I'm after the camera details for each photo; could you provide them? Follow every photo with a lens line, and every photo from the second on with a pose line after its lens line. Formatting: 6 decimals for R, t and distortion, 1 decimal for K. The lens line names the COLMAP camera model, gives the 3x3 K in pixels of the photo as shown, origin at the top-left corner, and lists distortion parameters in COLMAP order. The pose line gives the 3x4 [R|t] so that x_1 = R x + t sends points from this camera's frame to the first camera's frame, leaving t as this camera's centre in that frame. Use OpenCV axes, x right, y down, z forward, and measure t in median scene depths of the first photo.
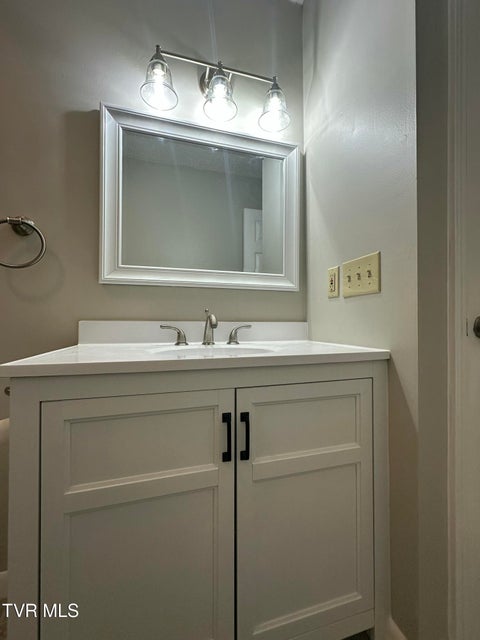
lens RADIAL K [[257.1, 0, 239.9], [0, 257.1, 321.0], [0, 0, 1]] dist [-0.010755, 0.000504]
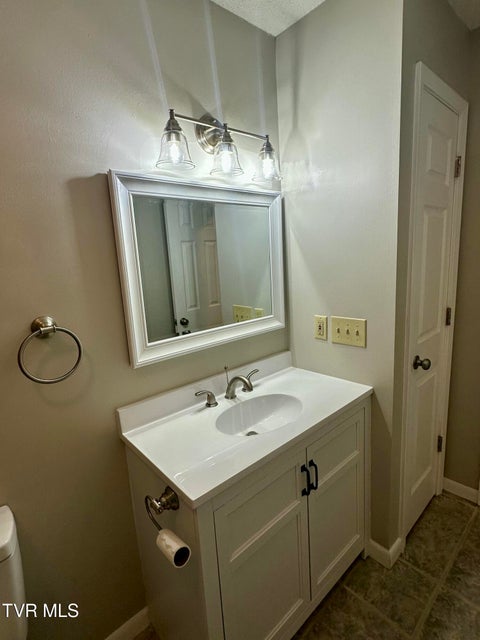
lens RADIAL K [[320.9, 0, 240.1], [0, 320.9, 318.5], [0, 0, 1]] dist [-0.003692, -0.000579]
pose [[0.902239, -0.132658, 0.410325, -0.640042], [0.062753, 0.981769, 0.179420, -0.512031], [-0.426646, -0.136130, 0.894115, -0.223593]]
